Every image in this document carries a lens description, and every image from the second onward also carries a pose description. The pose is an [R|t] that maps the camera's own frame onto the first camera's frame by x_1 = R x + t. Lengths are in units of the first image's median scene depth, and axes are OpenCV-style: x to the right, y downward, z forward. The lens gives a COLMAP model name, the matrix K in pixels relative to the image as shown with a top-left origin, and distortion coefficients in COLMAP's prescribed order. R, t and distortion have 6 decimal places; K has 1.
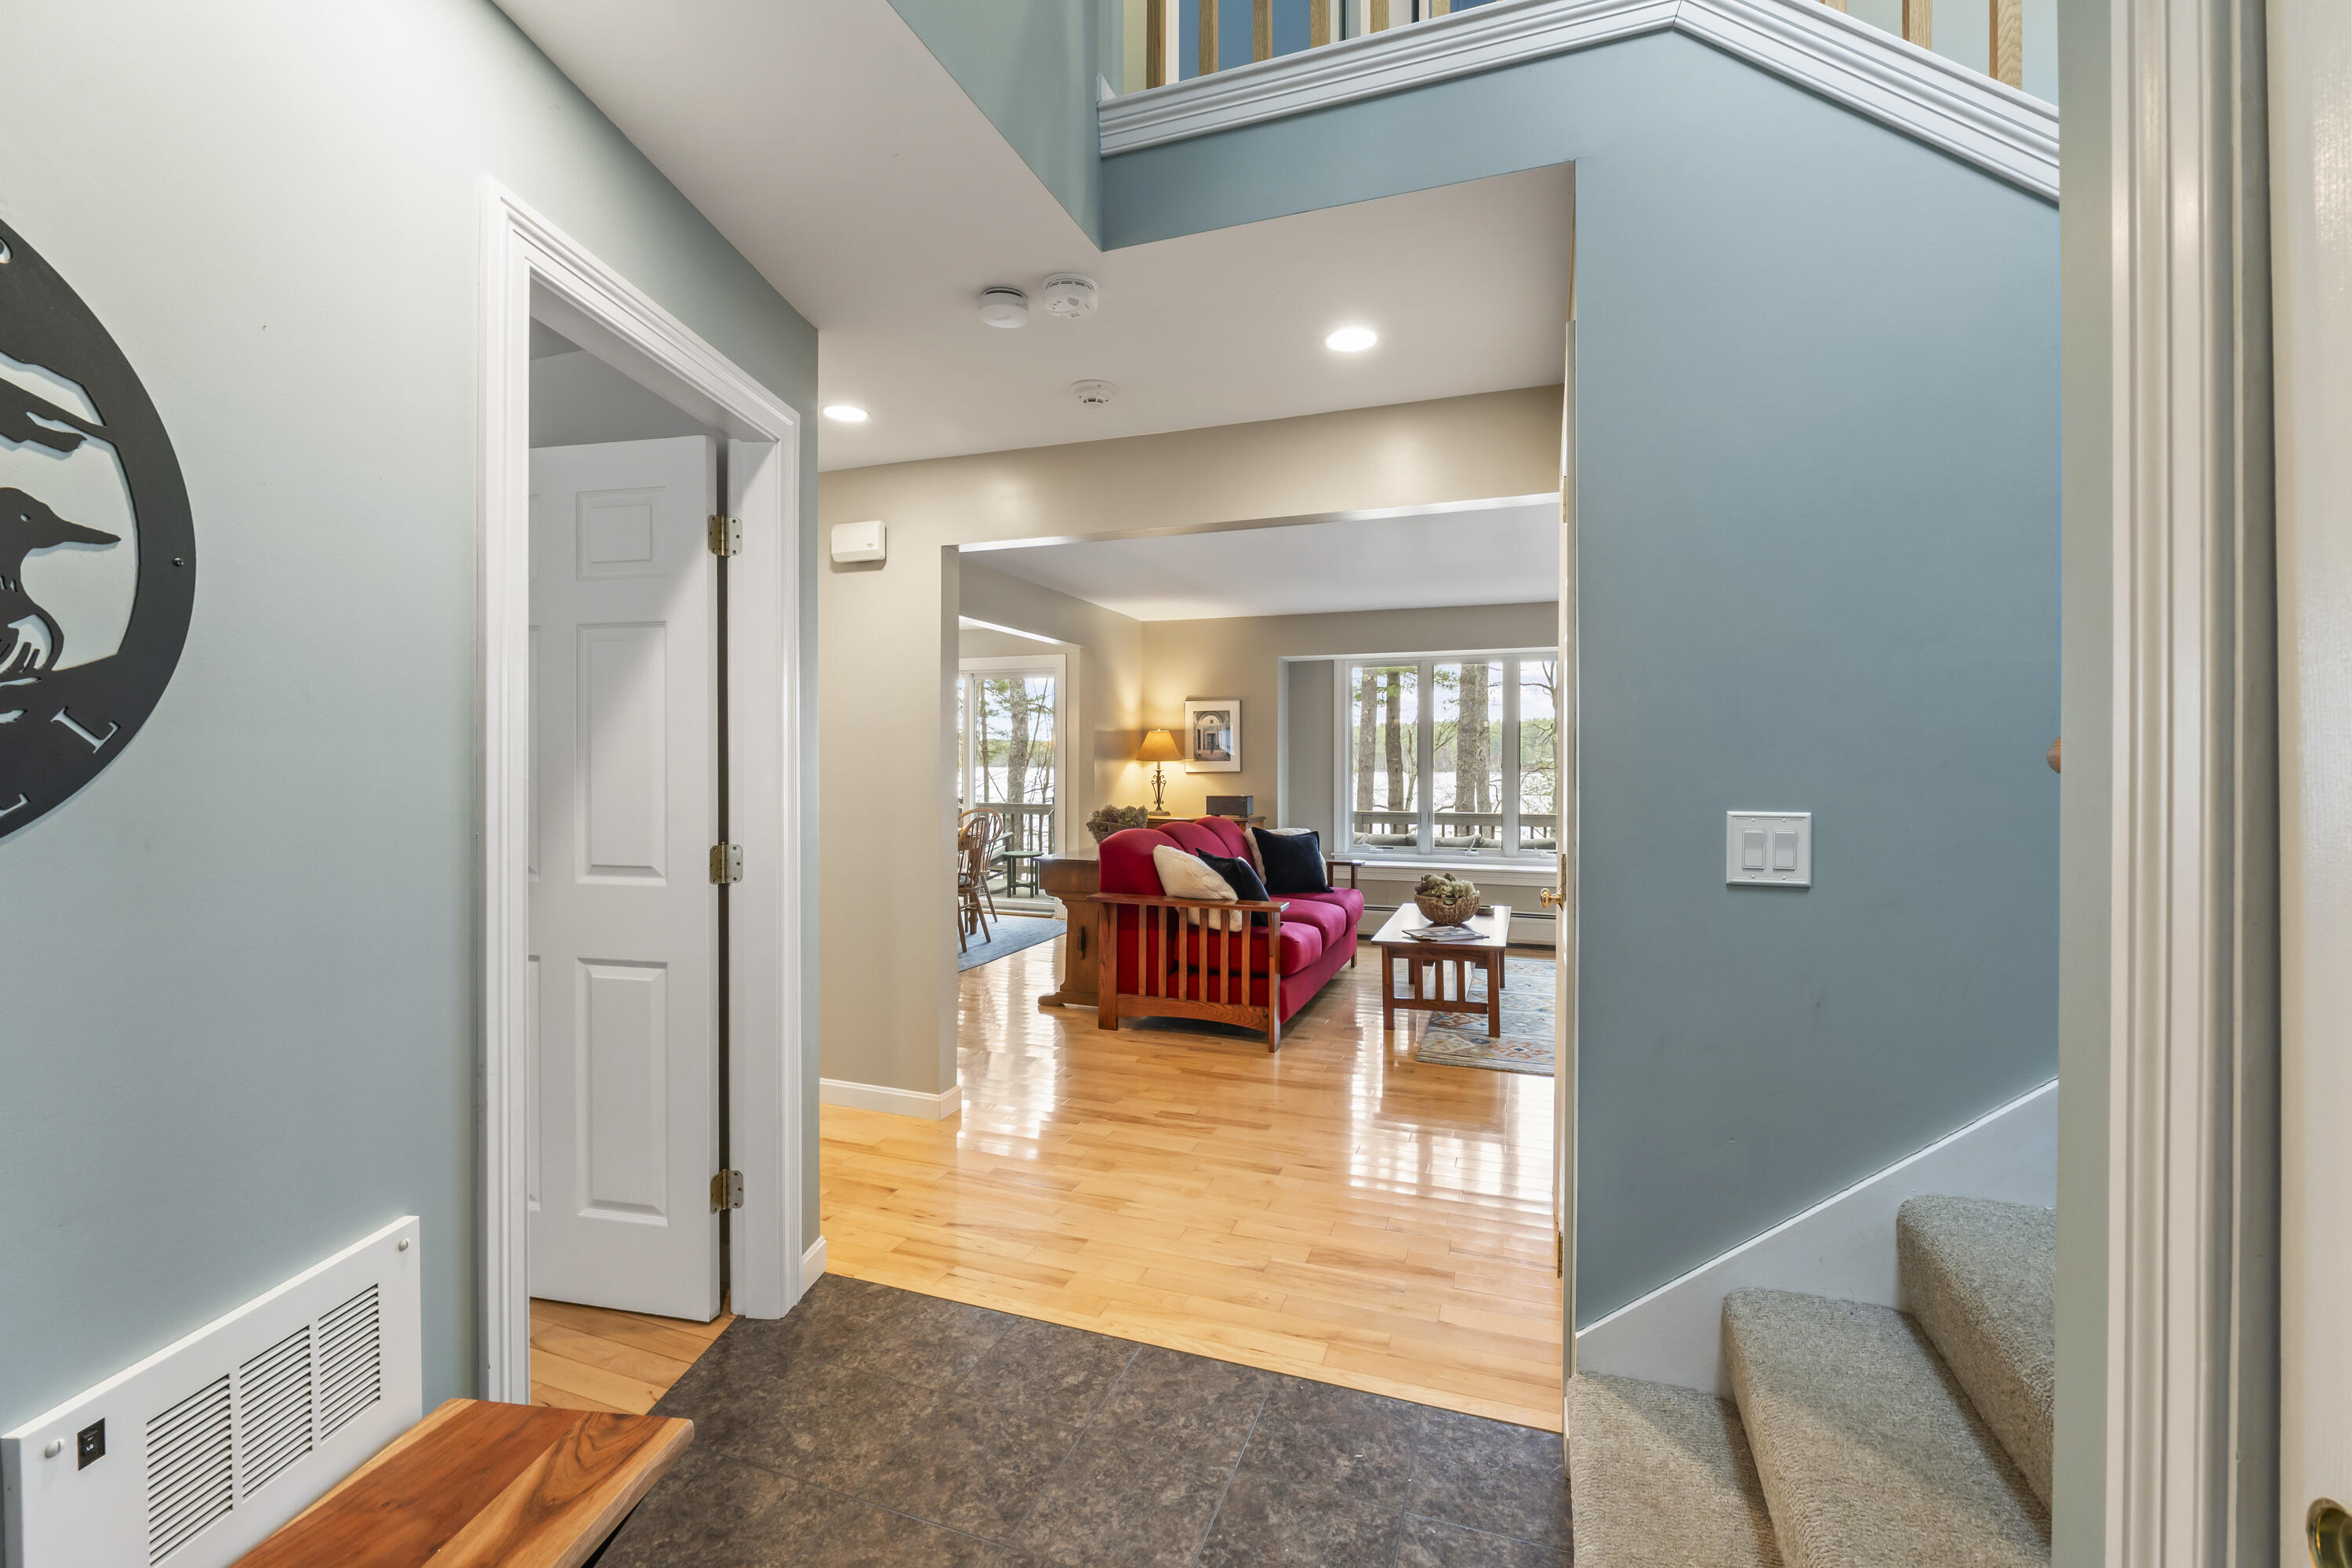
lens RADIAL K [[1046.0, 0, 1116.8], [0, 1046.0, 763.7], [0, 0, 1]] dist [-0.000740, -0.000118]
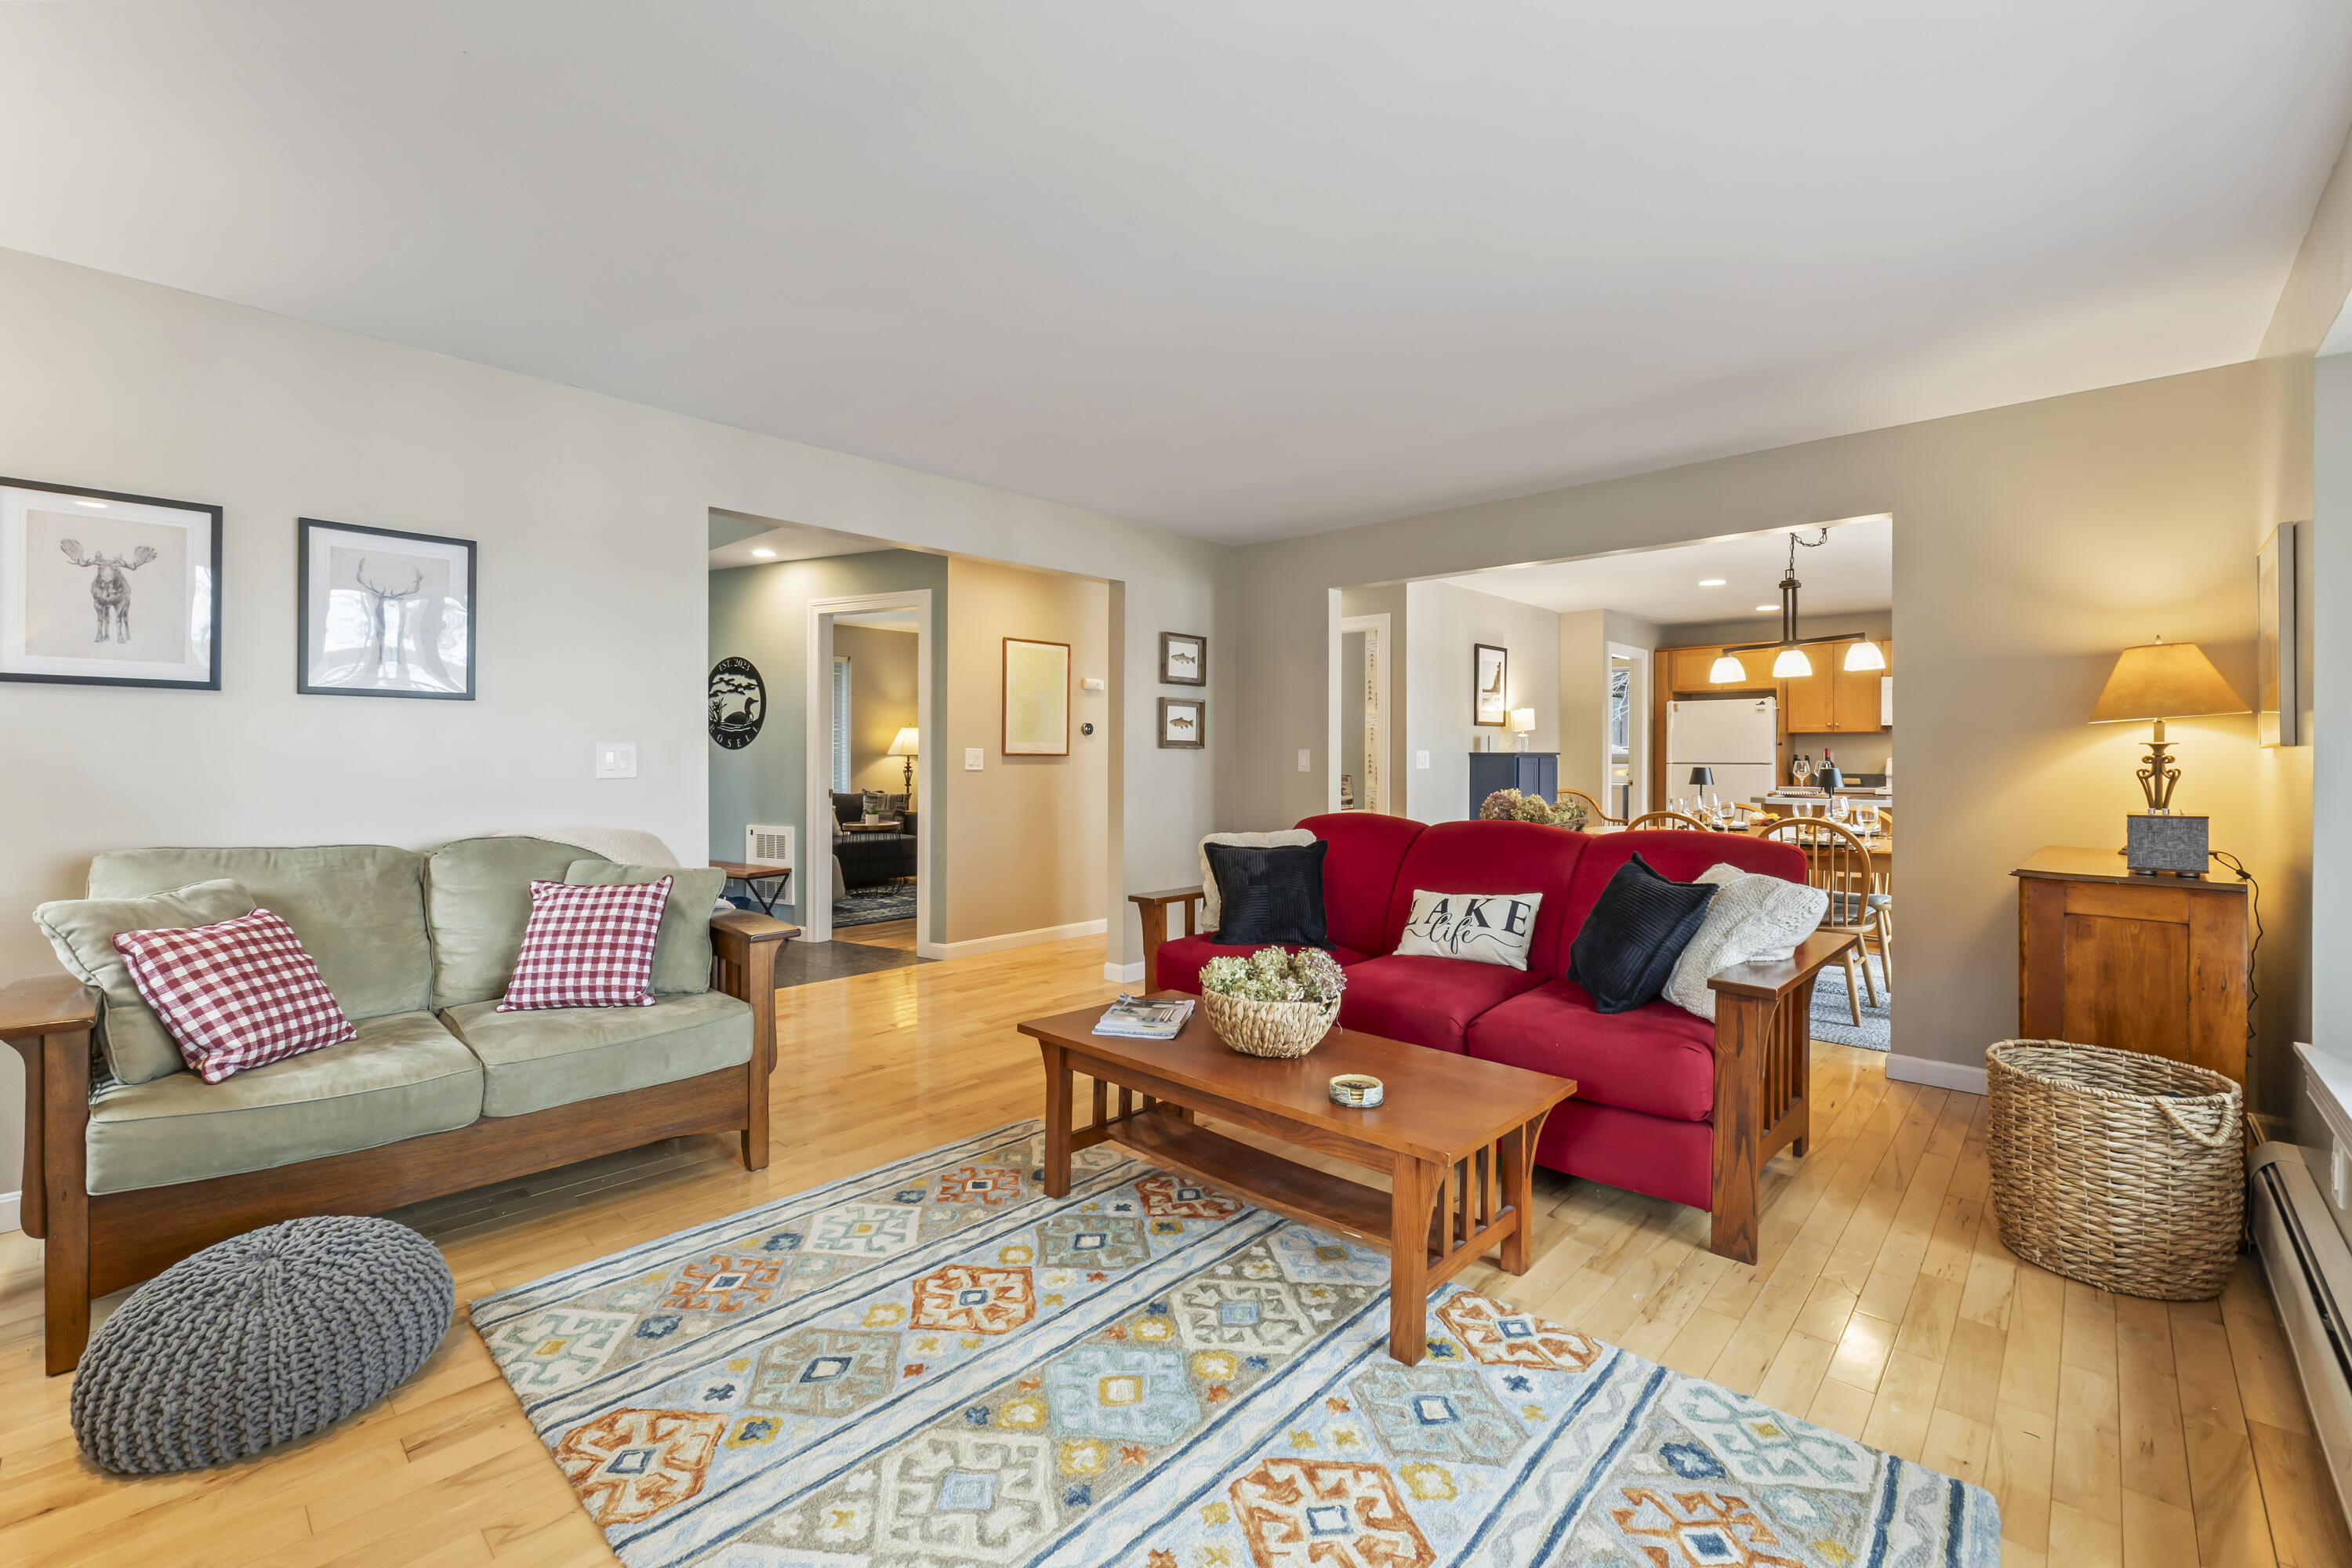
lens RADIAL K [[998.5, 0, 1182.8], [0, 998.5, 749.2], [0, 0, 1]] dist [-0.002106, -0.000458]
pose [[-0.357426, -0.007051, -0.933915, 0.547957], [-0.009090, 0.999950, -0.004070, 0.013000], [0.933897, 0.007034, -0.357472, 0.791349]]
